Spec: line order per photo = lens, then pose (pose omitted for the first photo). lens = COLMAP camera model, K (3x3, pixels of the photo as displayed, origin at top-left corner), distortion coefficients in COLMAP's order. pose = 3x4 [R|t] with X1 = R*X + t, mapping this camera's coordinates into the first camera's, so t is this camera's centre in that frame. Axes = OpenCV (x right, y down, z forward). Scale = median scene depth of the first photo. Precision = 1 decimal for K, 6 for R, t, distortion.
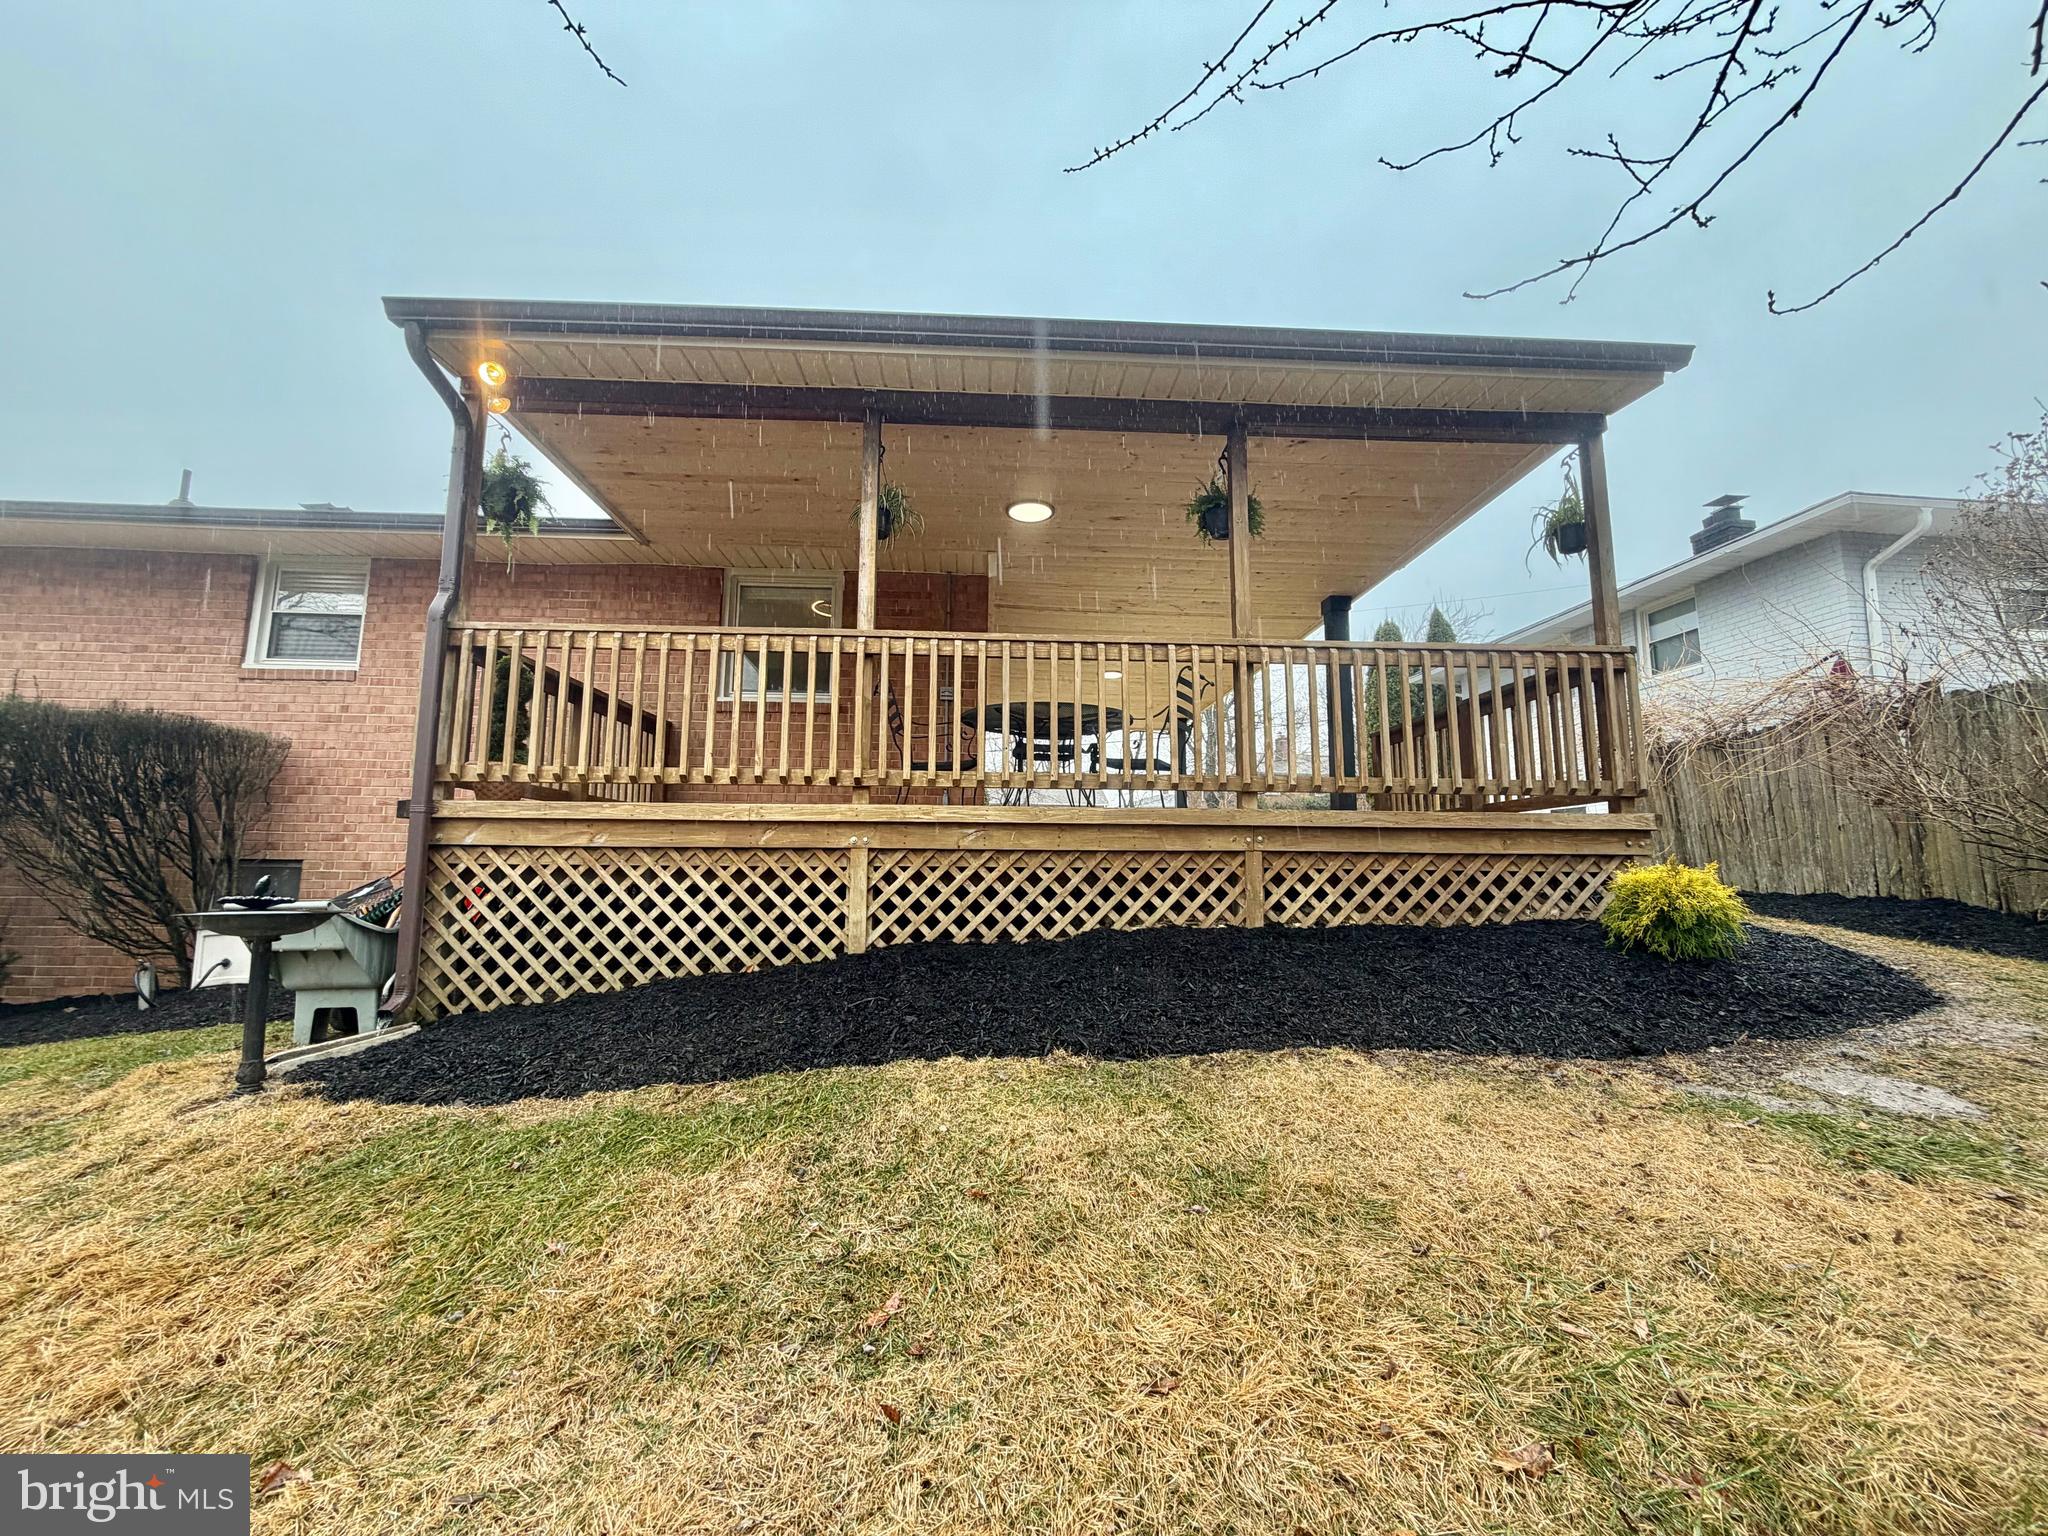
lens RADIAL K [[816.7, 0, 1024.0], [0, 816.7, 768.0], [0, 0, 1]] dist [-0.000375, -0.000811]
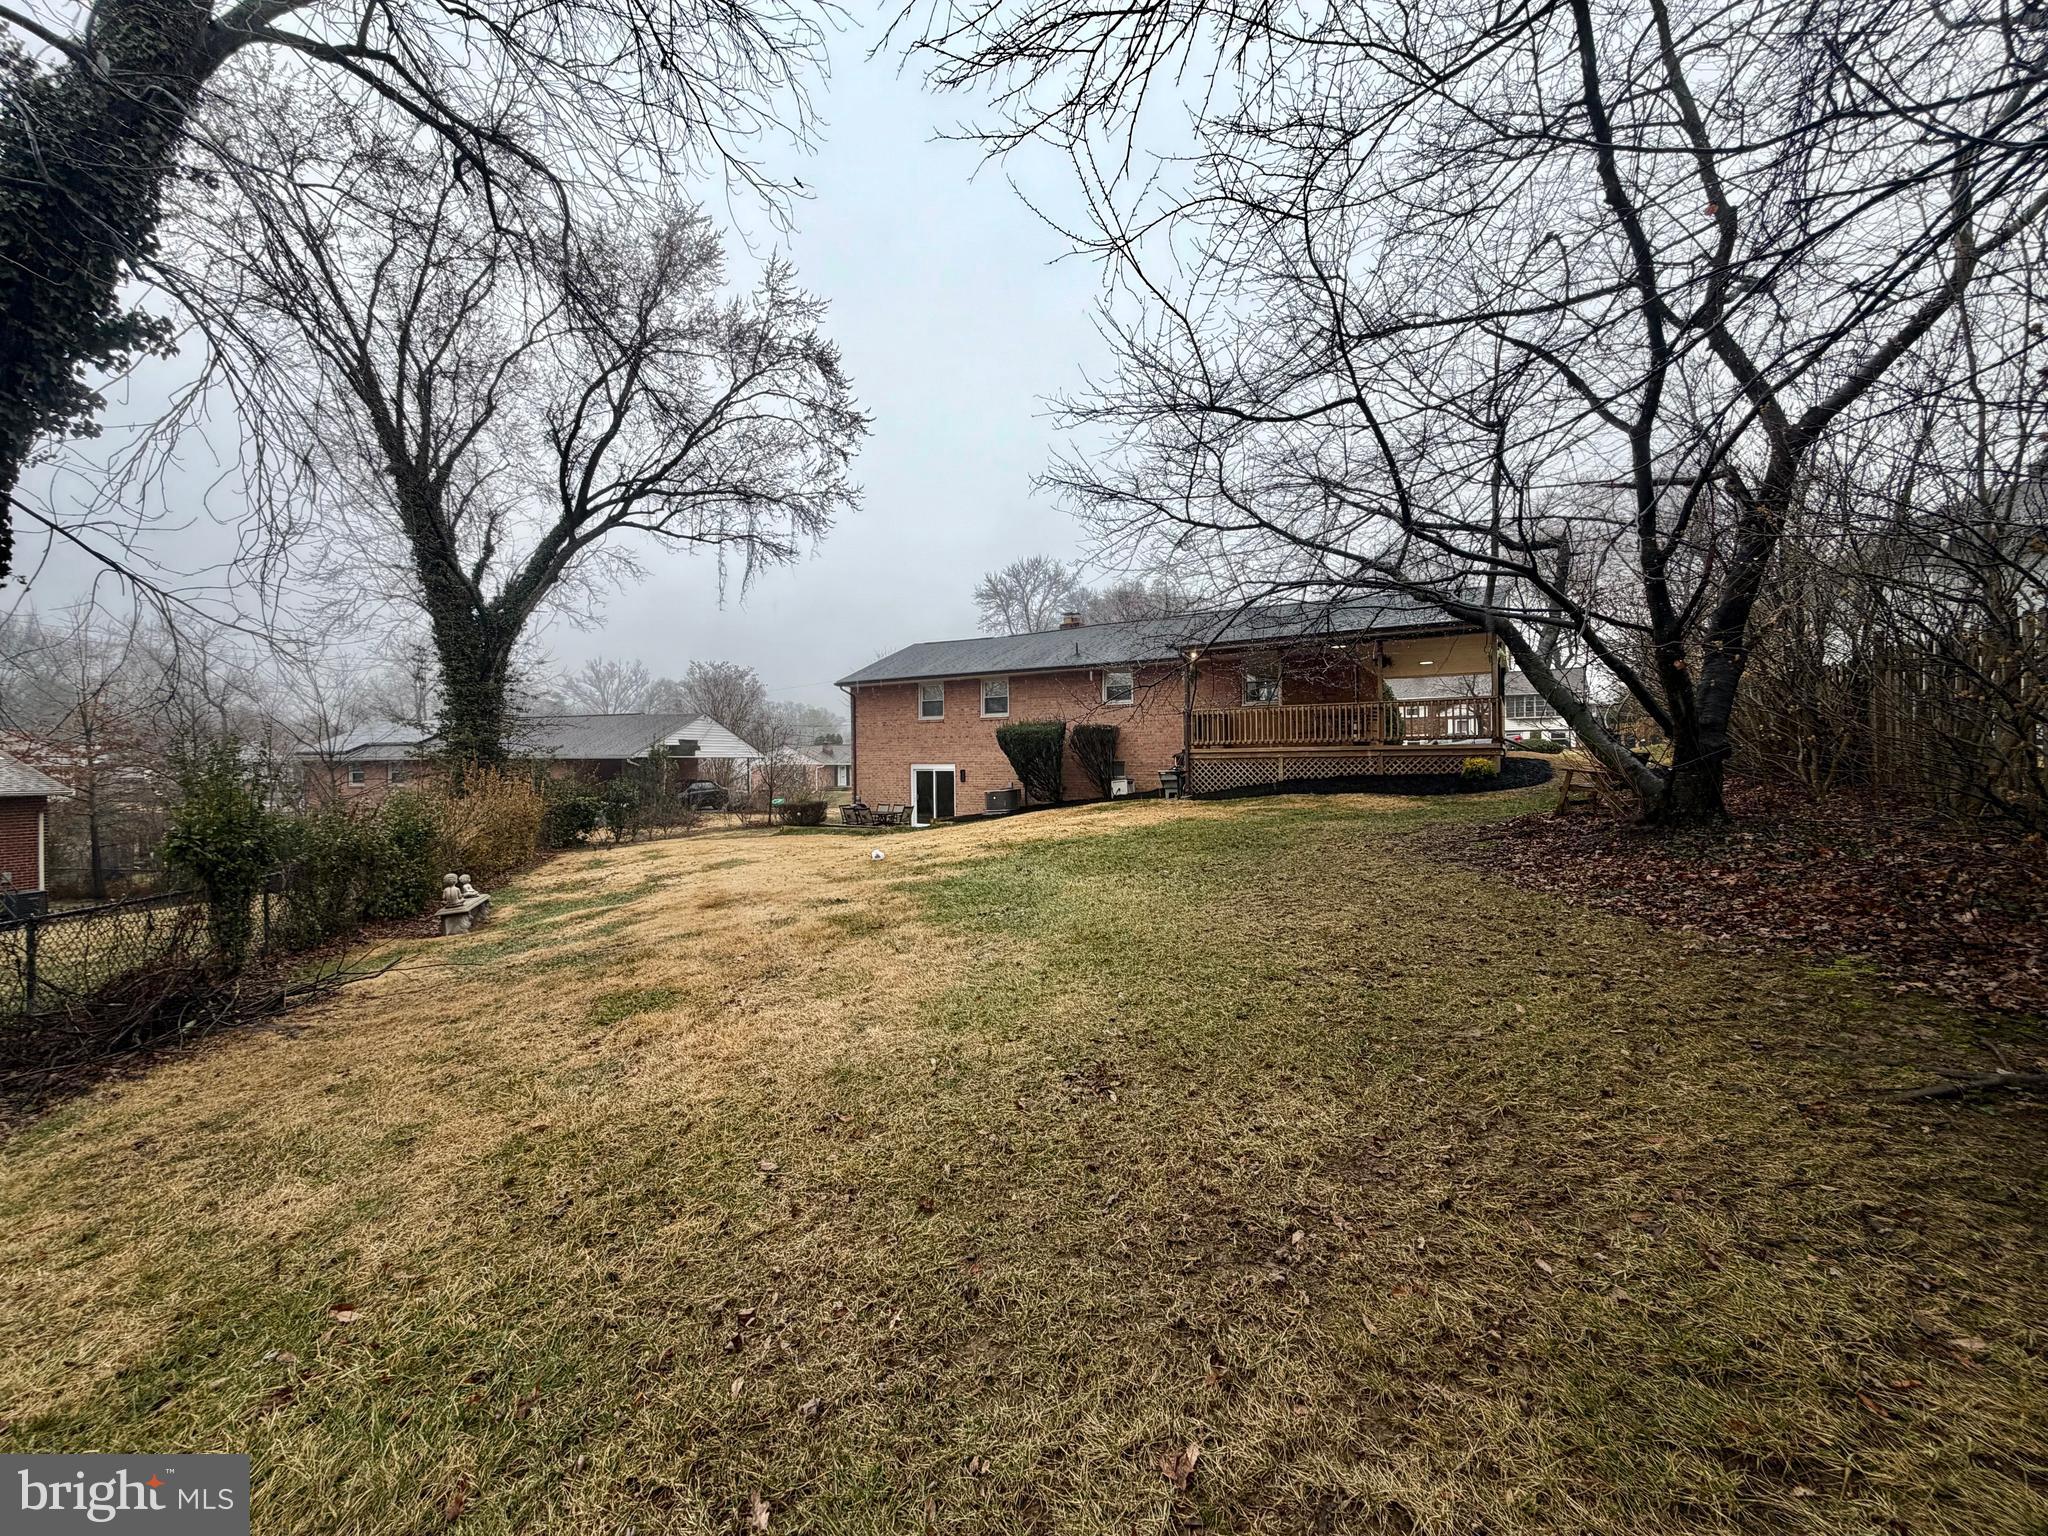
lens RADIAL K [[816.7, 0, 1024.0], [0, 816.7, 768.0], [0, 0, 1]] dist [-0.000375, -0.000811]
pose [[0.819931, -0.013201, -0.572310, 1.166029], [0.087855, 0.990793, 0.103013, -0.413325], [0.565680, -0.134744, 0.813542, -3.317706]]
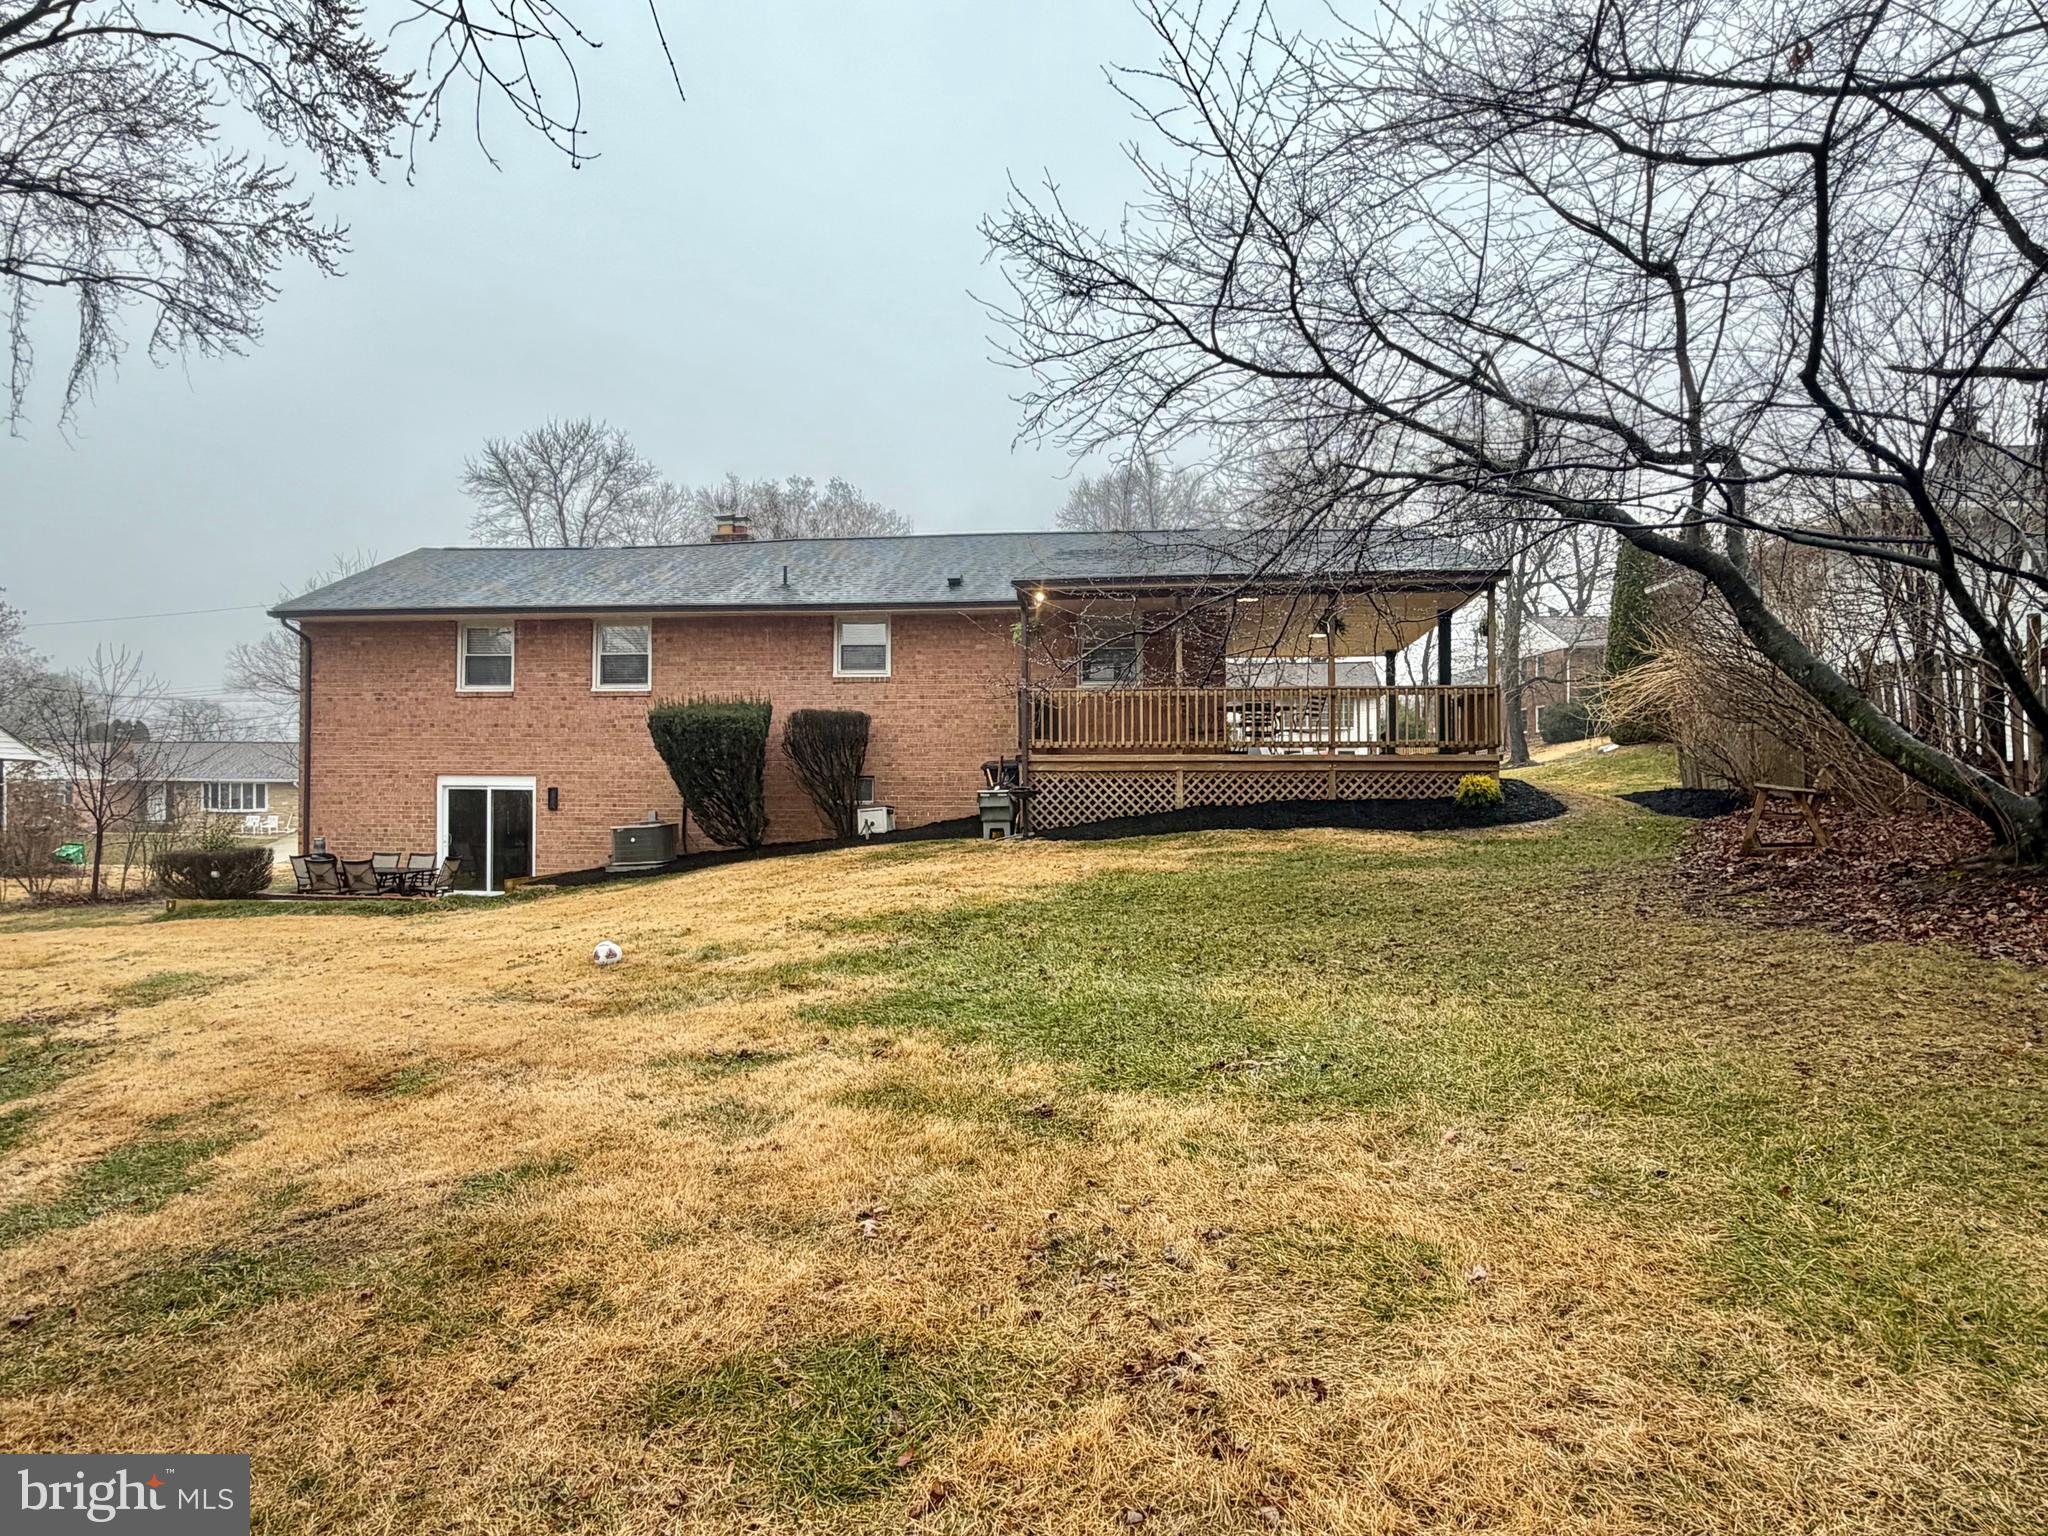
lens RADIAL K [[1312.1, 0, 1024.0], [0, 1312.1, 768.0], [0, 0, 1]] dist [0.005464, -0.000464]
pose [[0.977096, -0.008329, -0.212638, 0.215667], [0.031382, 0.993948, 0.105273, -0.380609], [0.210474, -0.109535, 0.971444, -3.297593]]
